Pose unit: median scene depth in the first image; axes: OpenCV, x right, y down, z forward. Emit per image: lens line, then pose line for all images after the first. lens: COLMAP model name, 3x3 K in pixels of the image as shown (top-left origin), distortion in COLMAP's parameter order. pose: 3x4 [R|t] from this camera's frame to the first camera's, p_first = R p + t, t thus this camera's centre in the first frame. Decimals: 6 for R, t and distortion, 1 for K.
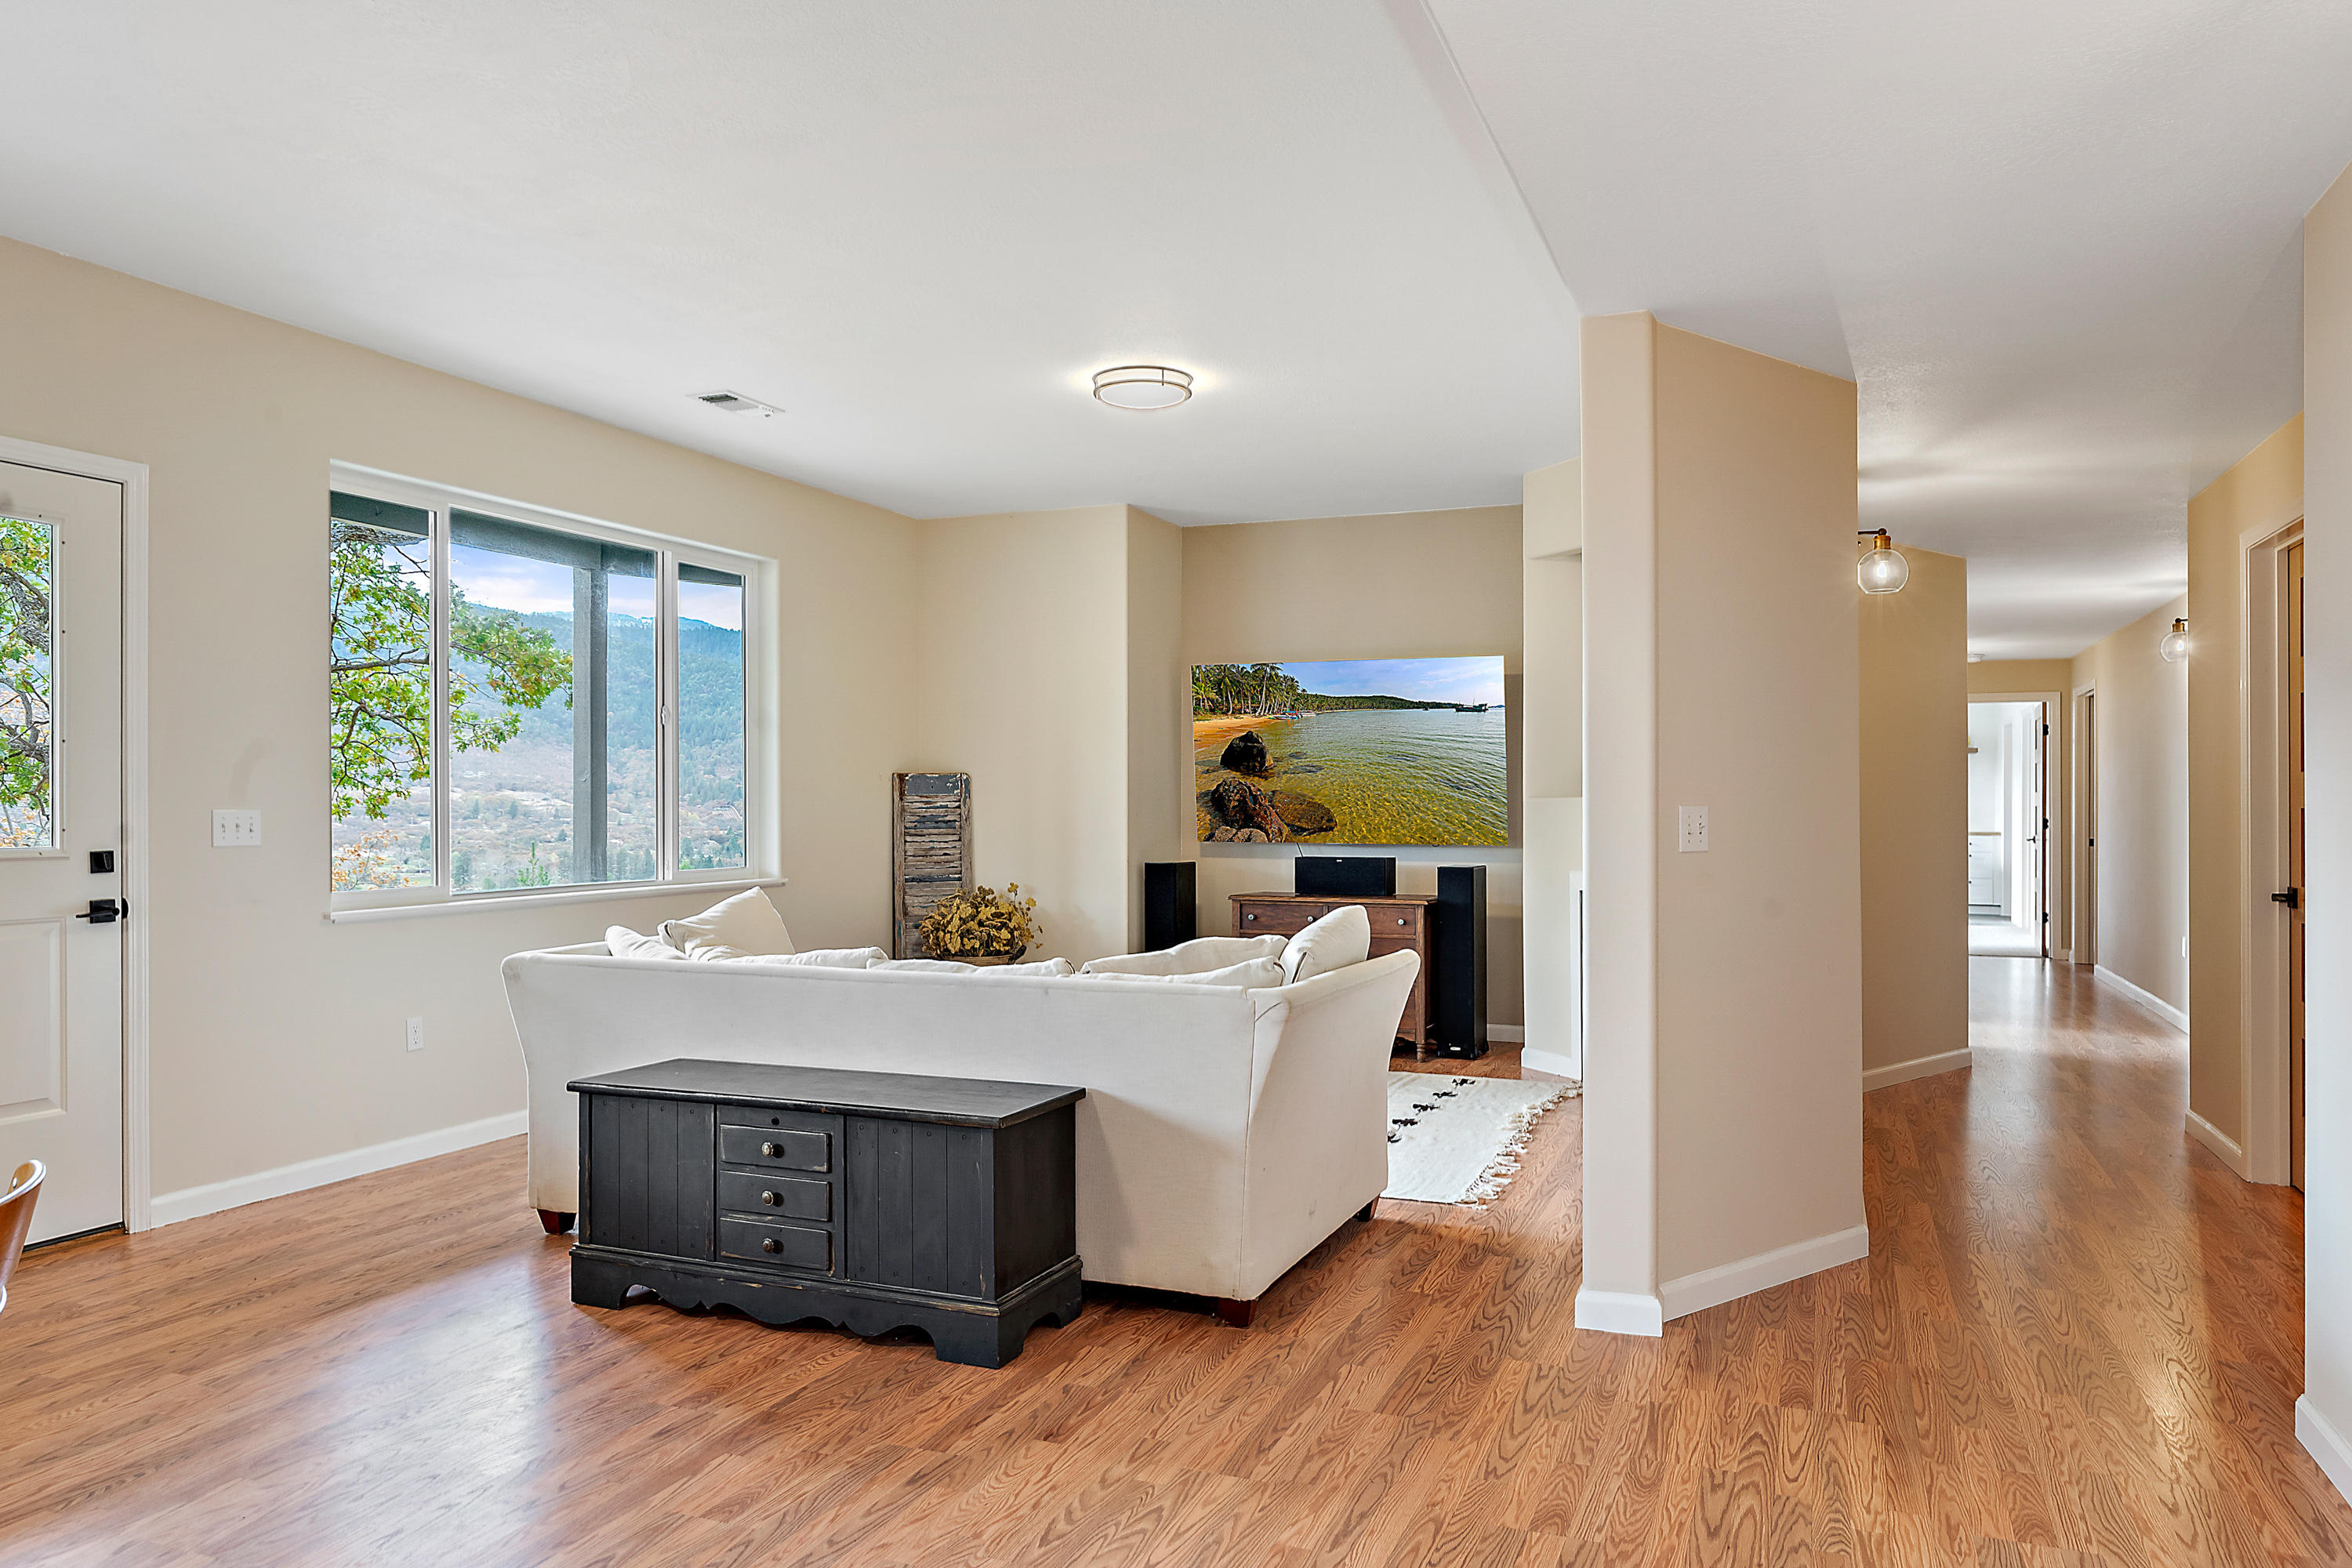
lens RADIAL K [[1597.6, 0, 1187.8], [0, 1597.6, 792.8], [0, 0, 1]] dist [-0.000292, -0.005250]
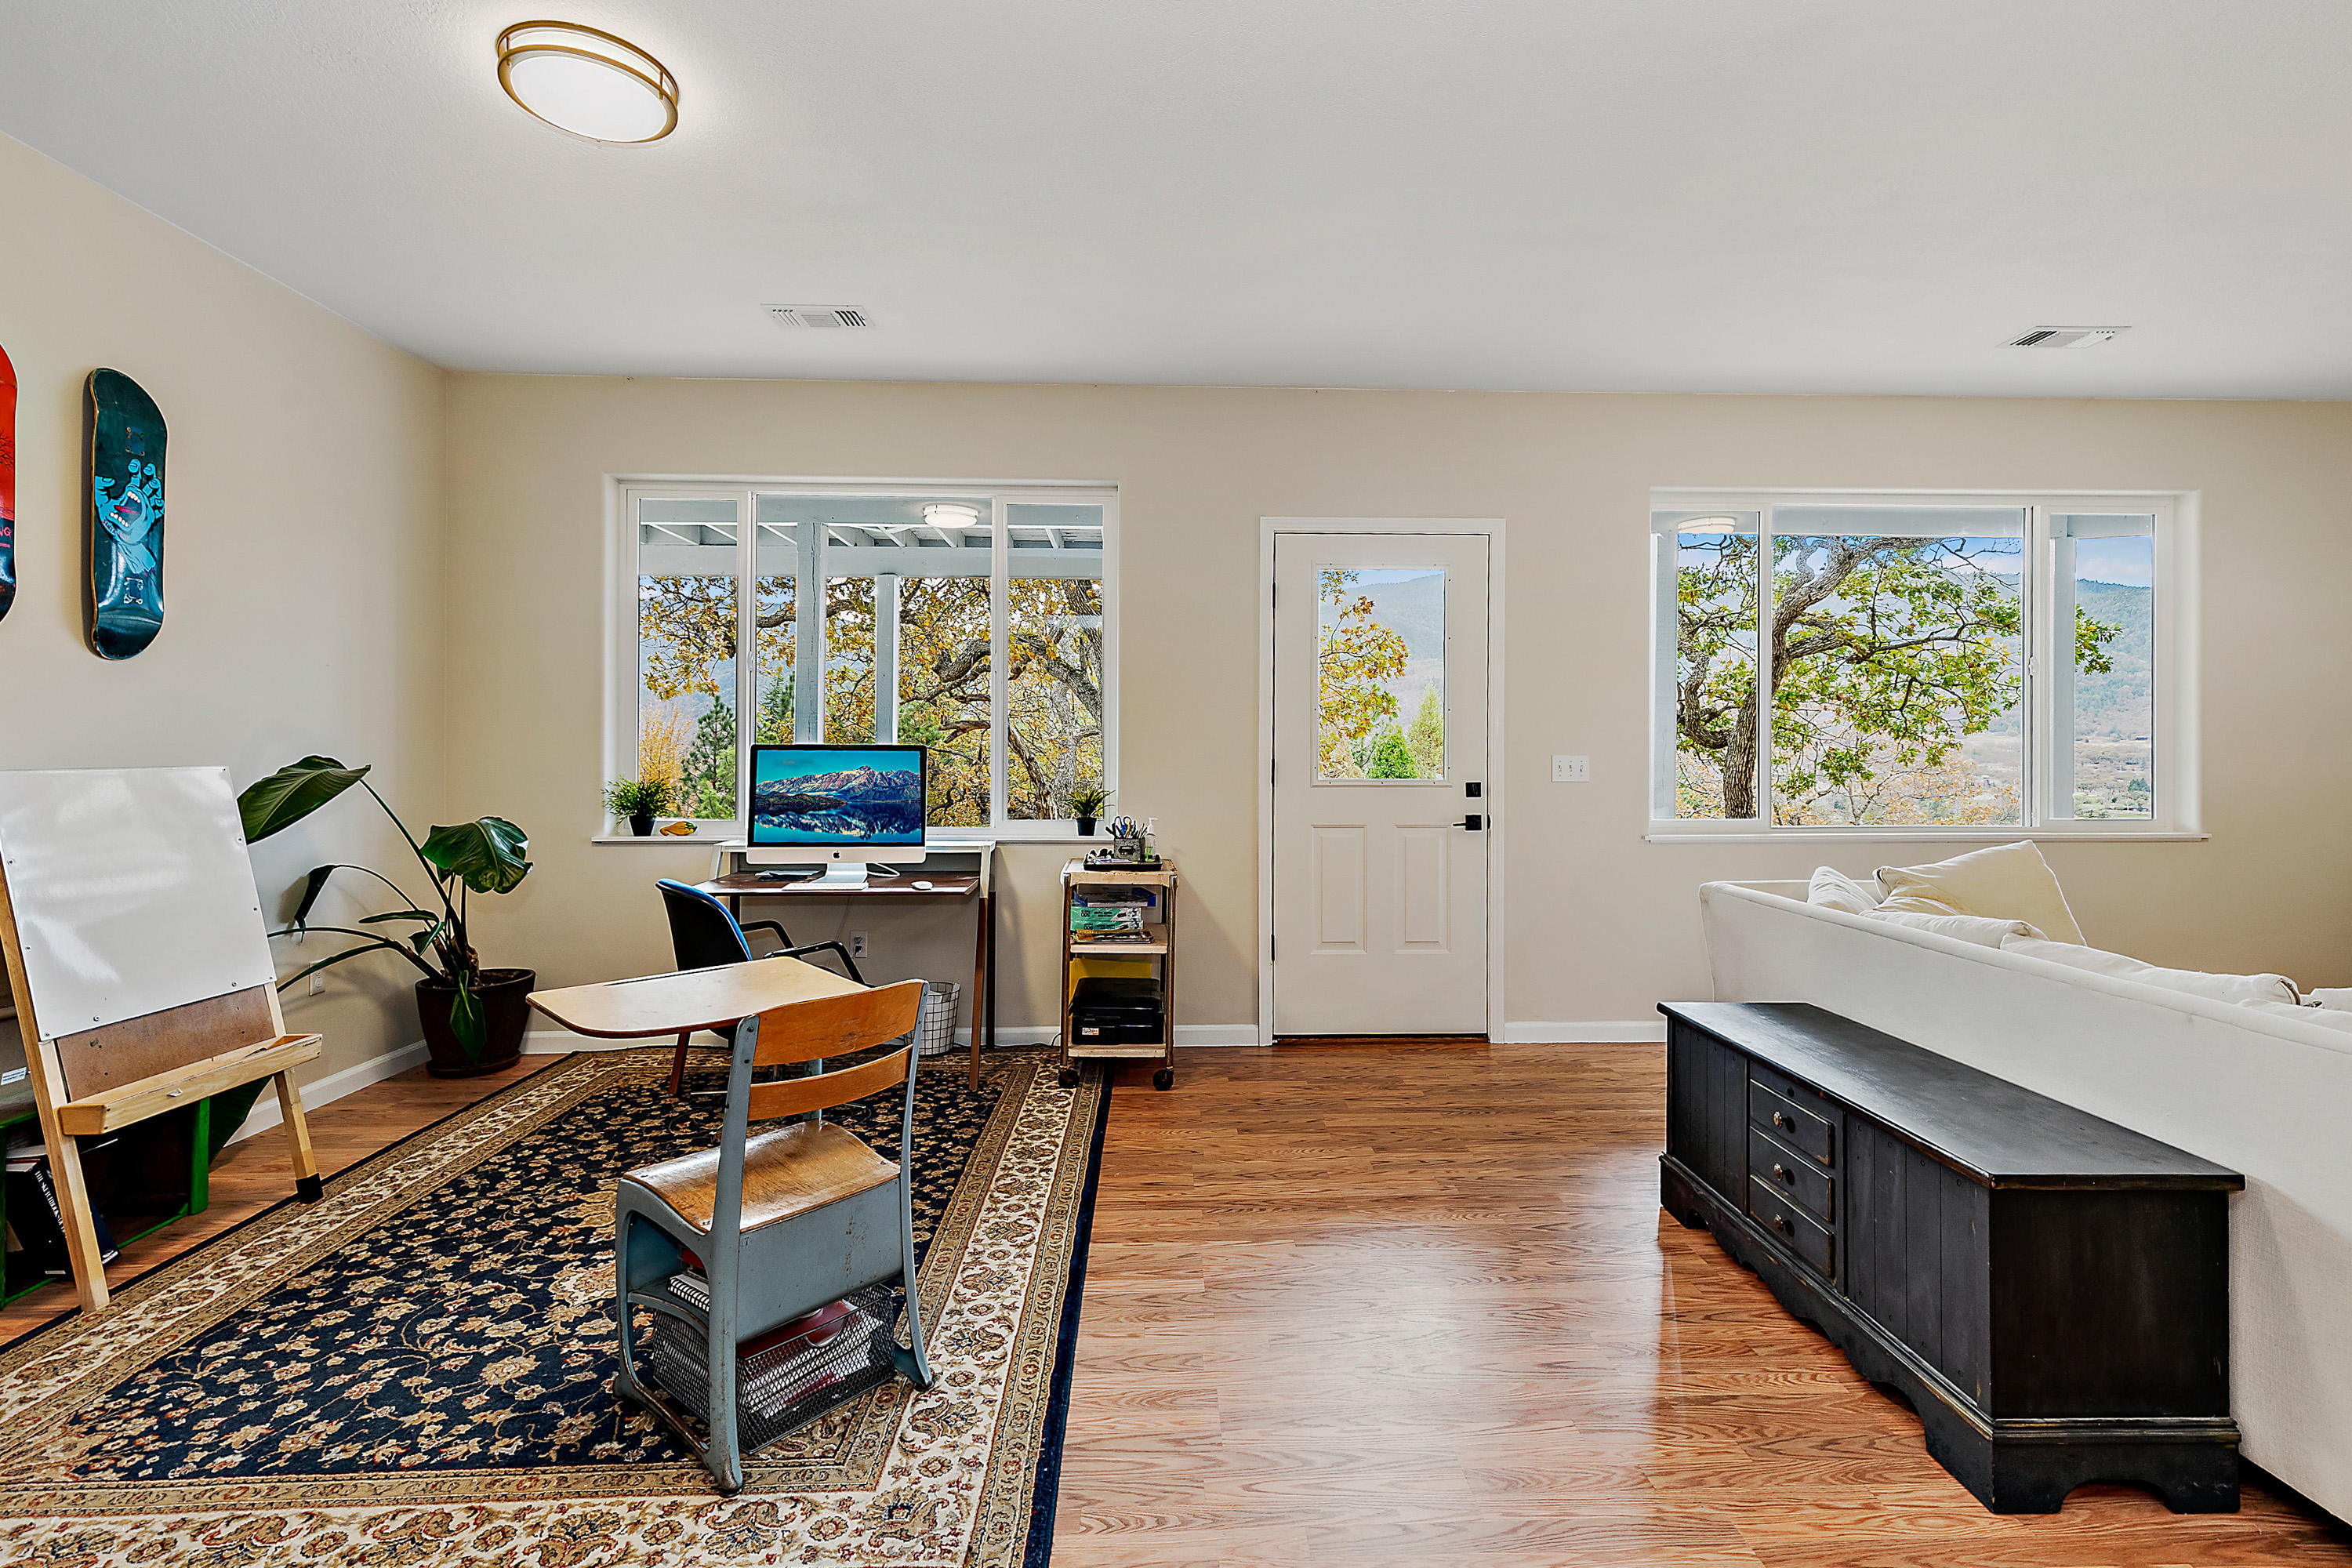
lens RADIAL K [[1088.1, 0, 1187.8], [0, 1088.1, 749.1], [0, 0, 1]] dist [-0.005471, -0.000001]
pose [[0.400599, -0.001892, -0.916252, 0.087725], [0.003720, 0.999993, -0.000438, 0.002935], [0.916246, -0.003233, 0.400603, 0.210354]]
